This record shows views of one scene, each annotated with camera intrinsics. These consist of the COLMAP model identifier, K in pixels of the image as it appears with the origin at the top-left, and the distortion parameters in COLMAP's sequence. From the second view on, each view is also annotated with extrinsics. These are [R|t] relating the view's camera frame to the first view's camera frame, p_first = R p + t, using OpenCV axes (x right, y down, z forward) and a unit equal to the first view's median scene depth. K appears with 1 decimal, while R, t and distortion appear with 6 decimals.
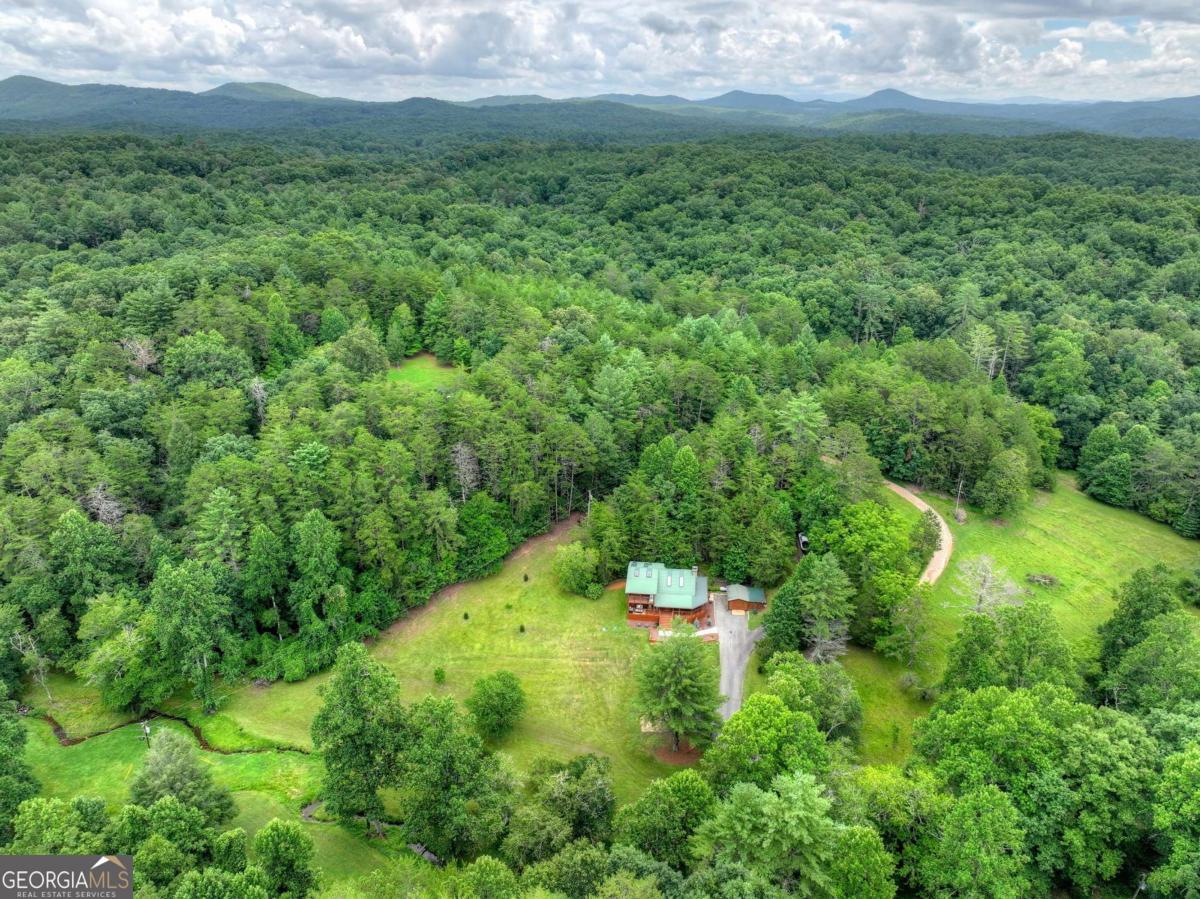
lens RADIAL K [[844.1, 0, 602.5], [0, 844.1, 444.7], [0, 0, 1]] dist [0.002933, 0.013377]
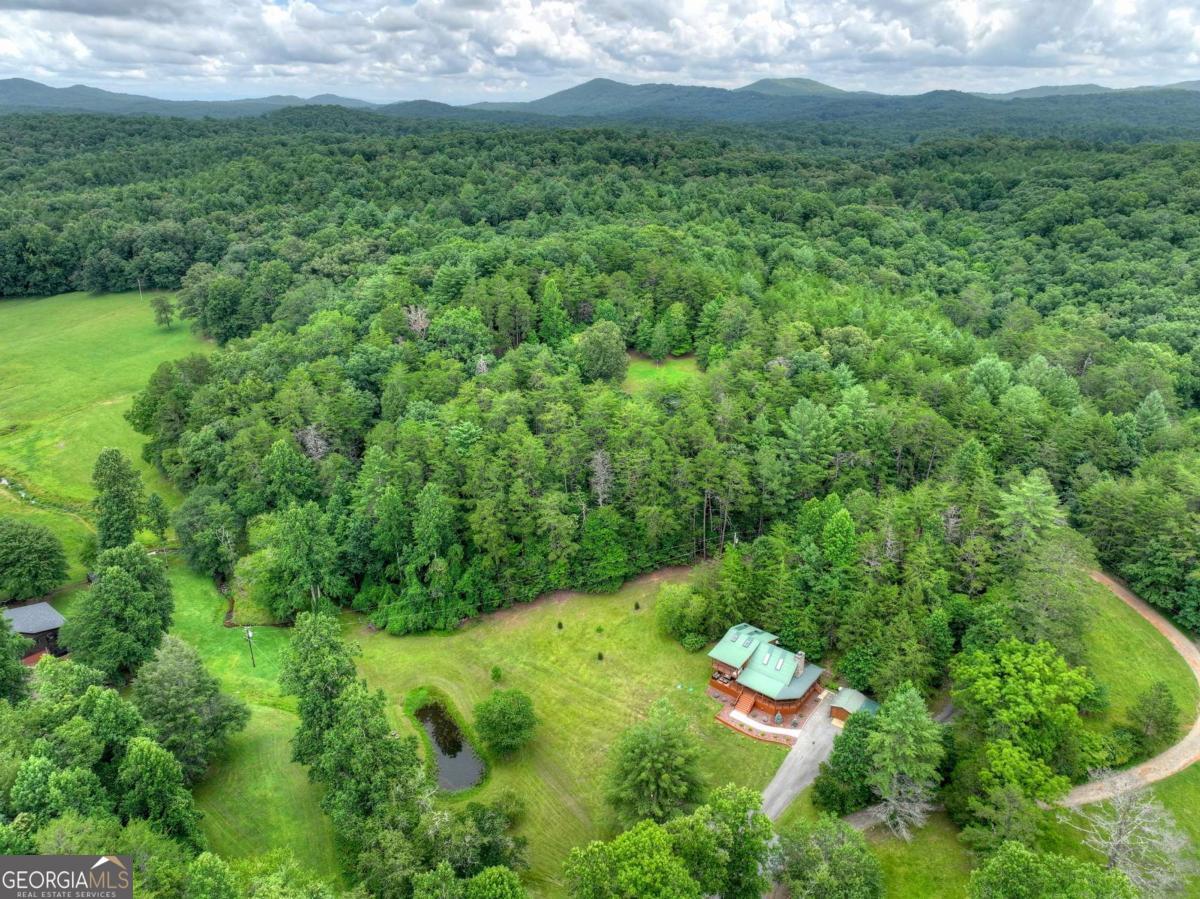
lens RADIAL K [[844.1, 0, 602.5], [0, 844.1, 444.7], [0, 0, 1]] dist [0.002933, 0.013377]
pose [[0.841581, 0.197434, -0.502754, 0.305072], [-0.194465, 0.979134, 0.058988, -0.063812], [0.503910, 0.048125, 0.862414, 0.159918]]
